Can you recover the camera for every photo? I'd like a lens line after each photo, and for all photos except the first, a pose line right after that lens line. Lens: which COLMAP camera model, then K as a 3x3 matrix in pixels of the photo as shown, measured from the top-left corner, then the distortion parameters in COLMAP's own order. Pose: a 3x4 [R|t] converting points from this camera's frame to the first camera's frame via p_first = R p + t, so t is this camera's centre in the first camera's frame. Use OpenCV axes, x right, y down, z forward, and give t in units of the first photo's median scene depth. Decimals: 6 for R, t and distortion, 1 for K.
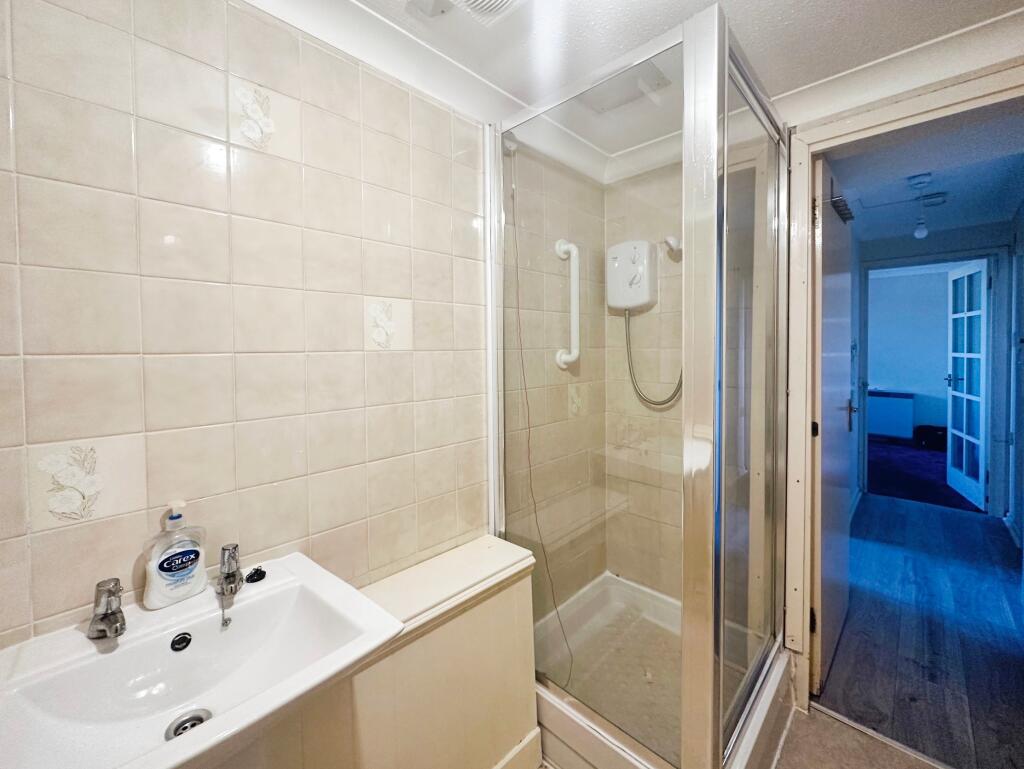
lens RADIAL K [[417.9, 0, 512.0], [0, 417.9, 384.5], [0, 0, 1]] dist [0.000653, -0.000130]
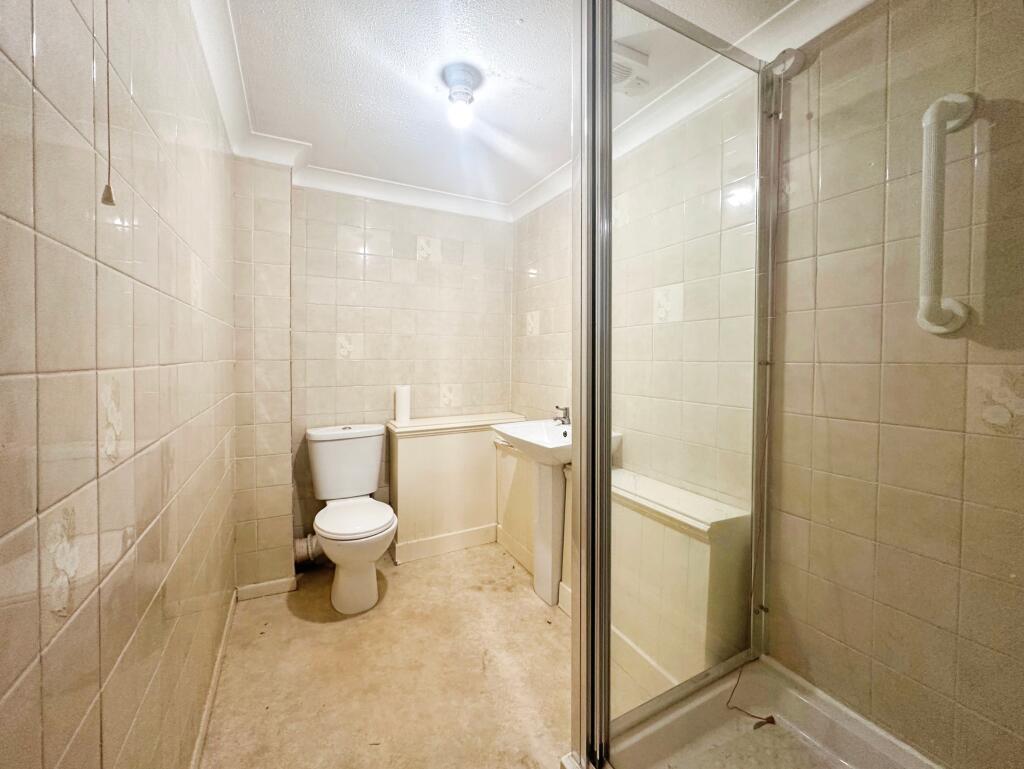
lens RADIAL K [[417.9, 0, 512.0], [0, 417.9, 384.5], [0, 0, 1]] dist [0.000653, -0.000130]
pose [[-0.309216, 0.075215, -0.948013, 1.197781], [-0.071657, 0.992191, 0.102093, 0.019813], [0.948288, 0.099500, -0.301412, 0.917128]]
